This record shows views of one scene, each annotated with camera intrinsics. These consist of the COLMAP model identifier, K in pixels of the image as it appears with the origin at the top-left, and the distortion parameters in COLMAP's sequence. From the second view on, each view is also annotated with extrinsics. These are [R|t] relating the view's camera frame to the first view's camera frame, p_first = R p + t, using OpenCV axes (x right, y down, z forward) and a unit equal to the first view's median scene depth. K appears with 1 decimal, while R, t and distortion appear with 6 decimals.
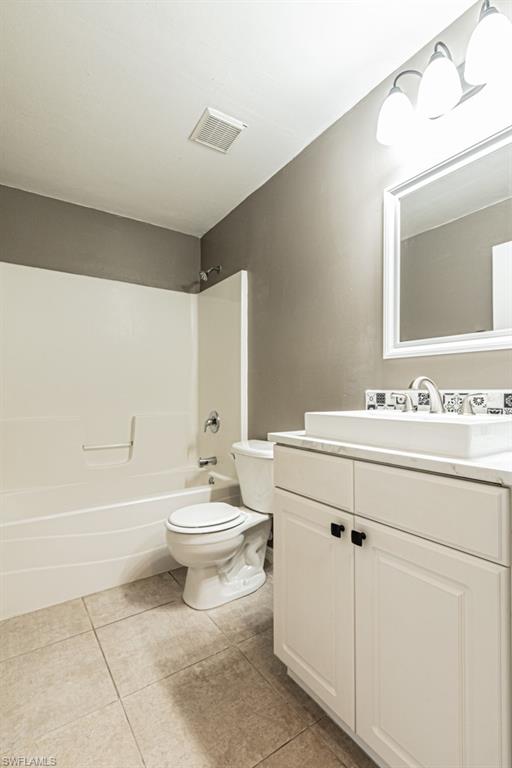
lens RADIAL K [[352.1, 0, 256.8], [0, 352.1, 388.0], [0, 0, 1]] dist [0.002695, -0.001332]
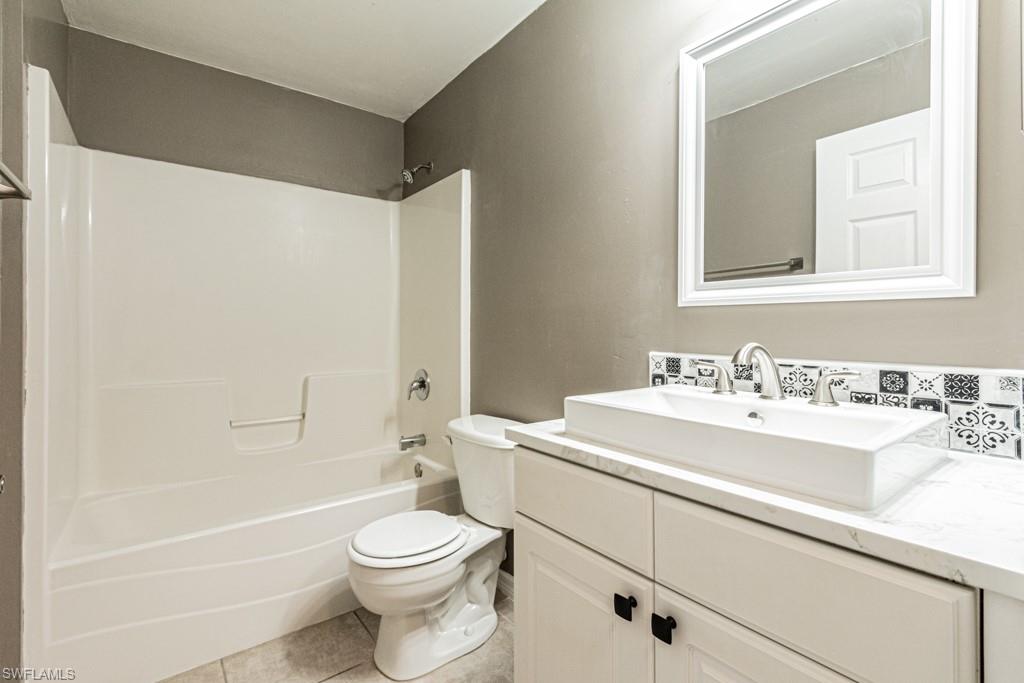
lens RADIAL K [[469.5, 0, 496.0], [0, 469.5, 326.9], [0, 0, 1]] dist [0.002695, -0.001332]
pose [[0.999469, 0.002053, 0.032532, -0.008829], [-0.002132, 0.999995, 0.002413, -0.036764], [-0.032527, -0.002481, 0.999468, 0.104141]]
